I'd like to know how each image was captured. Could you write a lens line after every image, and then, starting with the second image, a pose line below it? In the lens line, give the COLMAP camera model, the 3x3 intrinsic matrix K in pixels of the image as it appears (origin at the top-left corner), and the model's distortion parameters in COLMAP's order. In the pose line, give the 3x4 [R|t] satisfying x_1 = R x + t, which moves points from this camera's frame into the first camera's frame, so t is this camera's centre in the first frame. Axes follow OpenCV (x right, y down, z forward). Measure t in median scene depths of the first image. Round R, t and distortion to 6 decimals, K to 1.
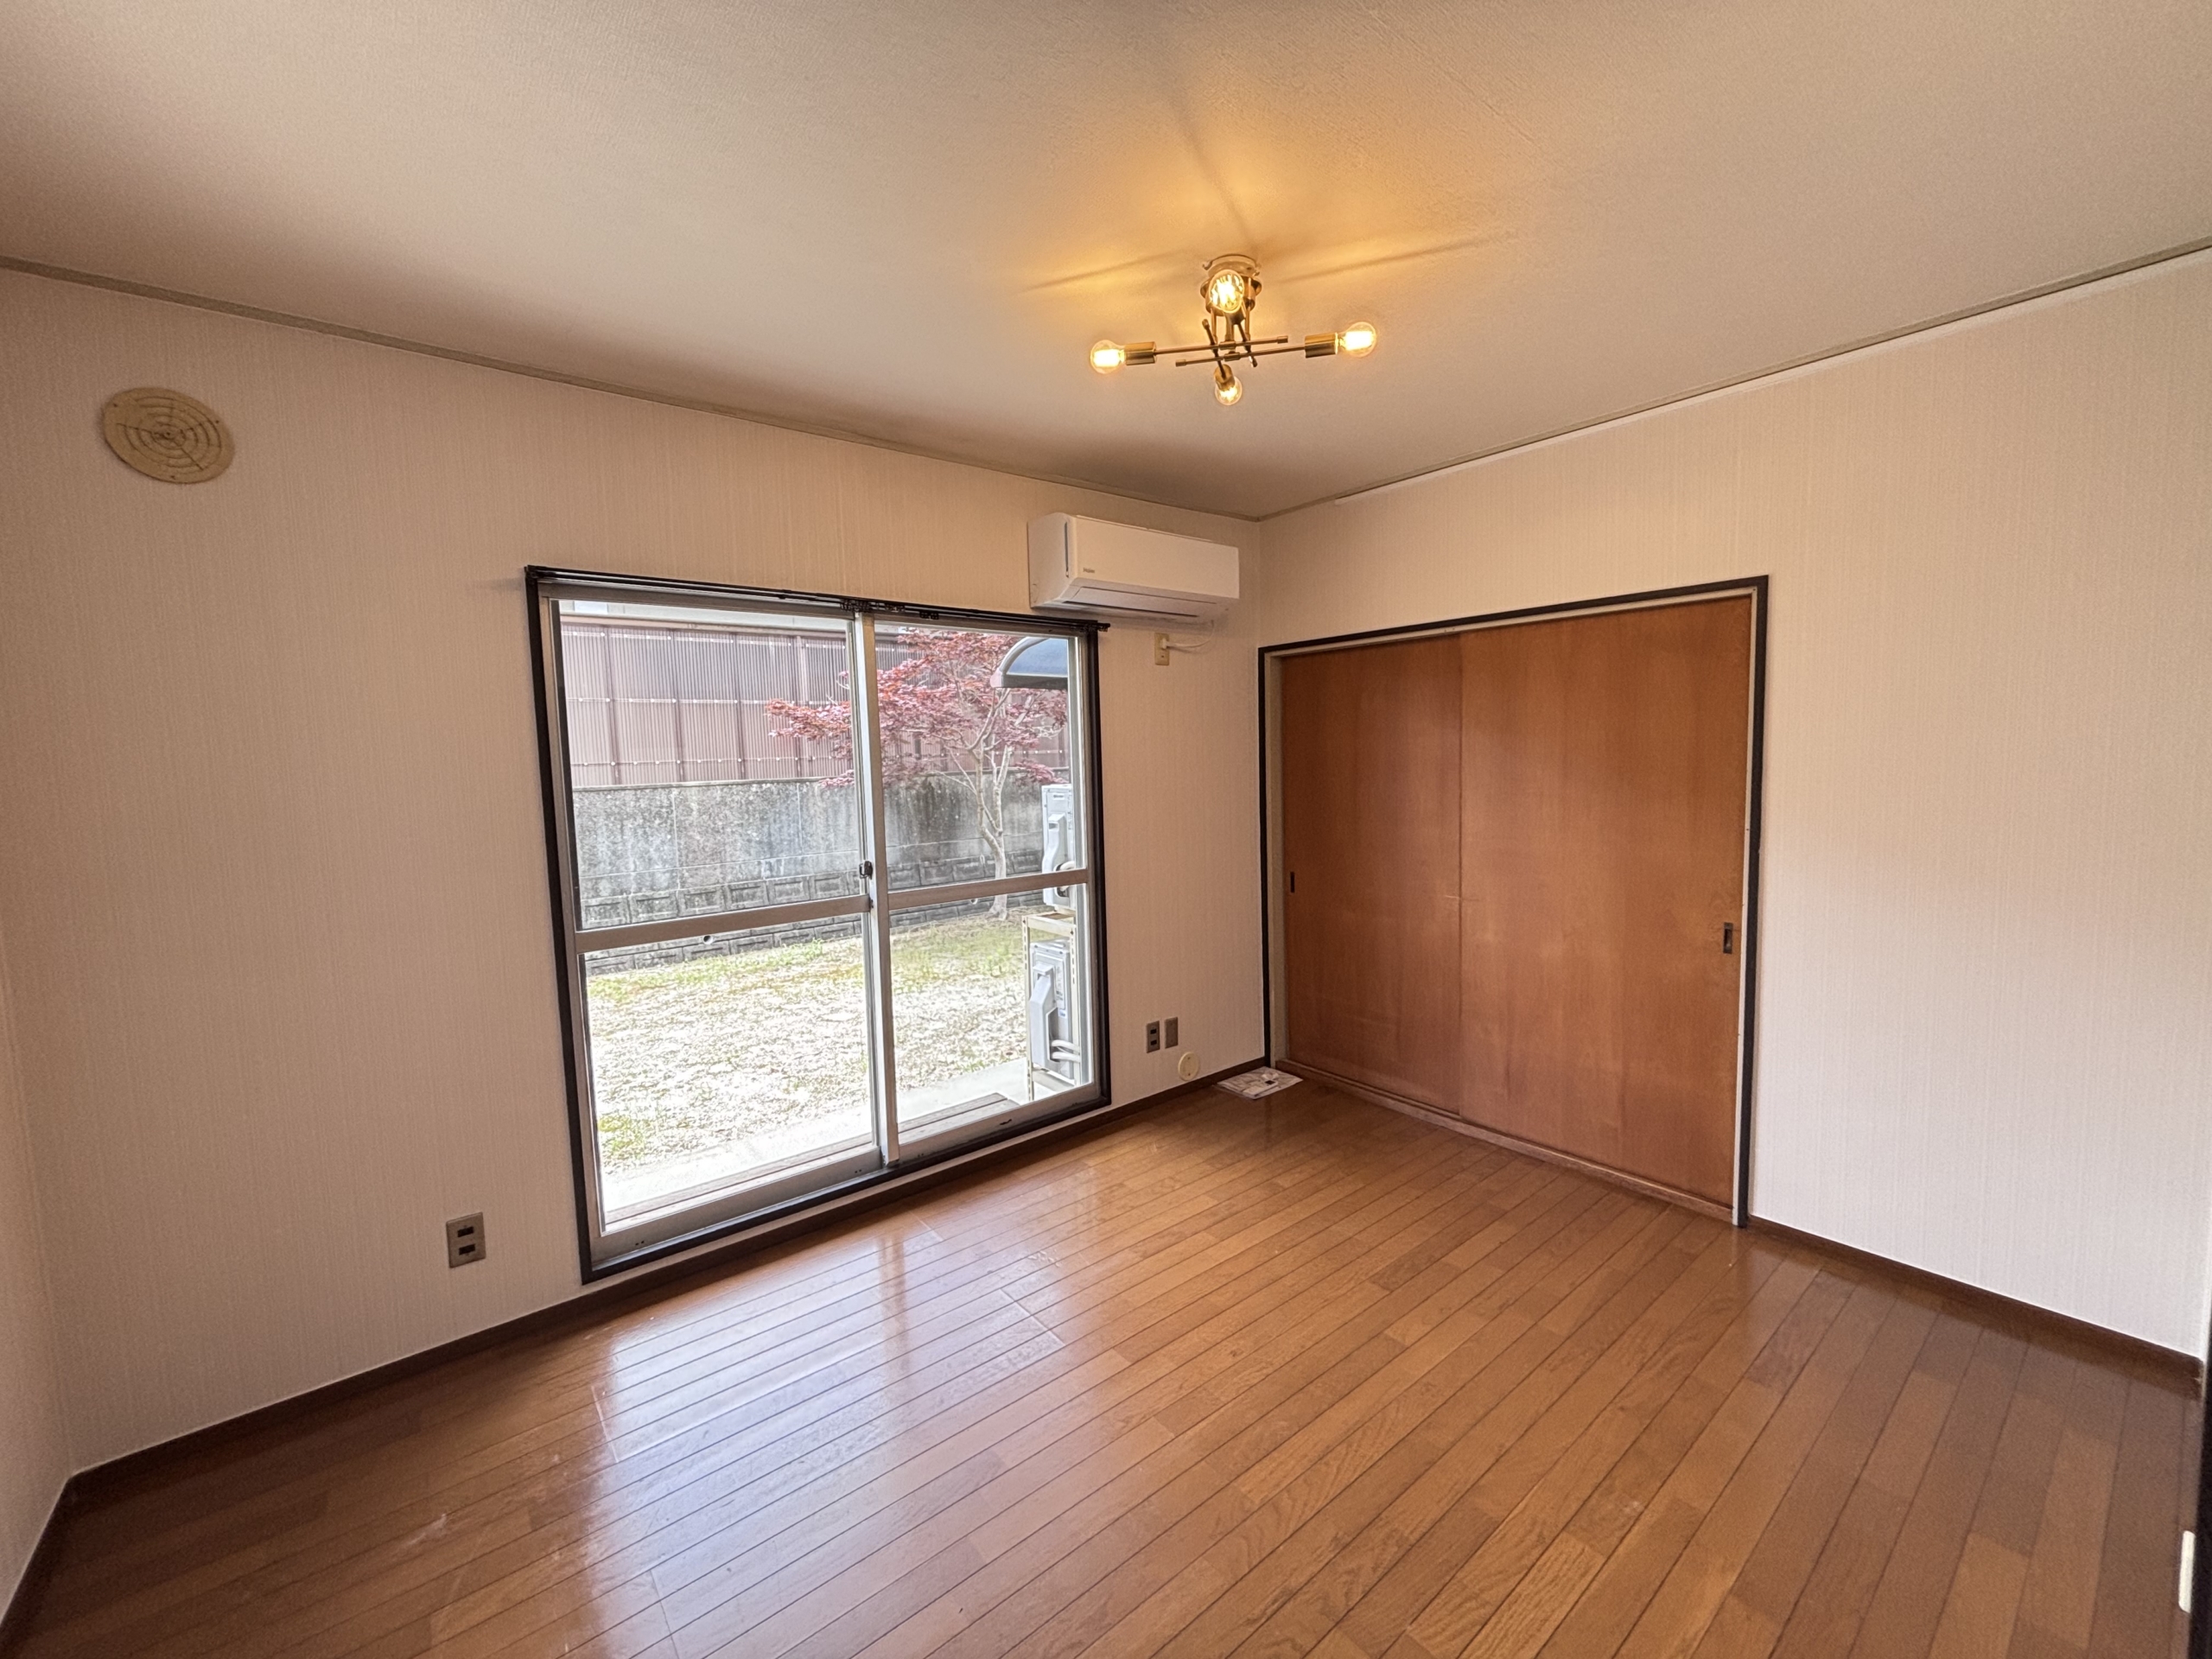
lens RADIAL K [[889.1, 0, 1106.5], [0, 889.1, 822.8], [0, 0, 1]] dist [-0.000434, -0.000275]
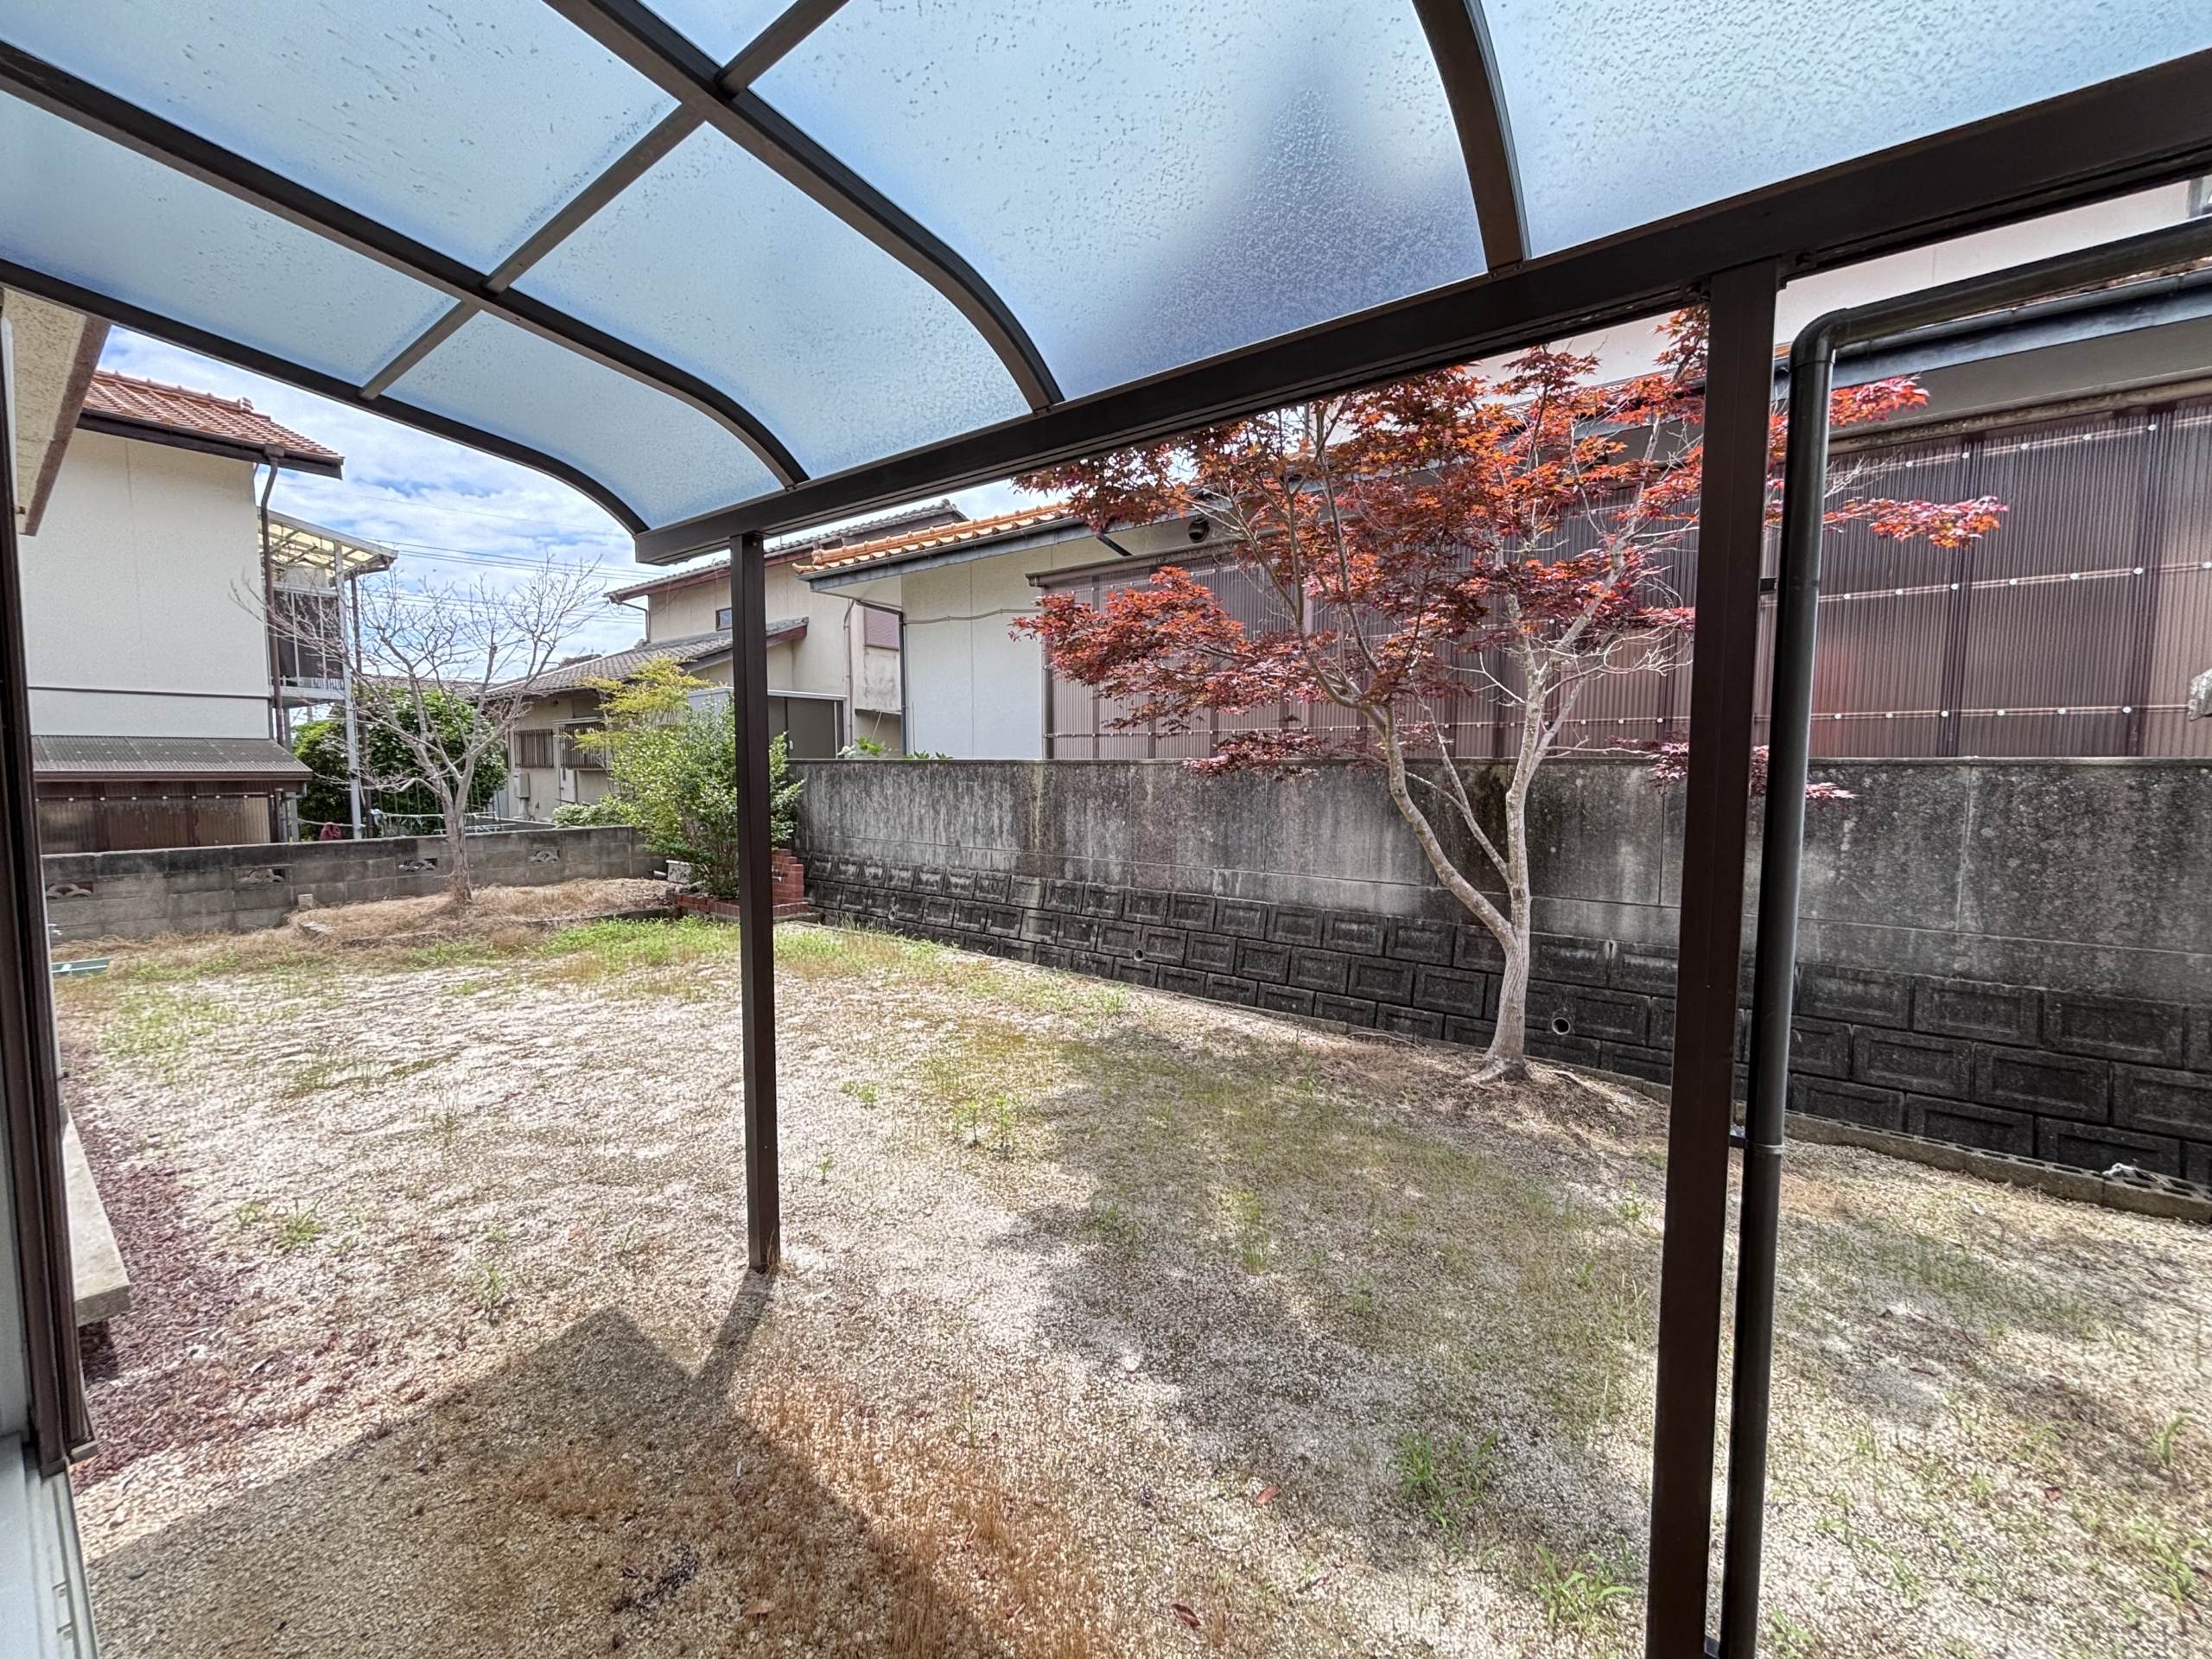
lens RADIAL K [[889.1, 0, 1106.5], [0, 889.1, 822.8], [0, 0, 1]] dist [-0.000434, -0.000275]
pose [[0.229470, 0.100389, -0.968125, 0.320779], [-0.084020, 0.992997, 0.083054, -0.053763], [0.969682, 0.062284, 0.236298, 0.804825]]
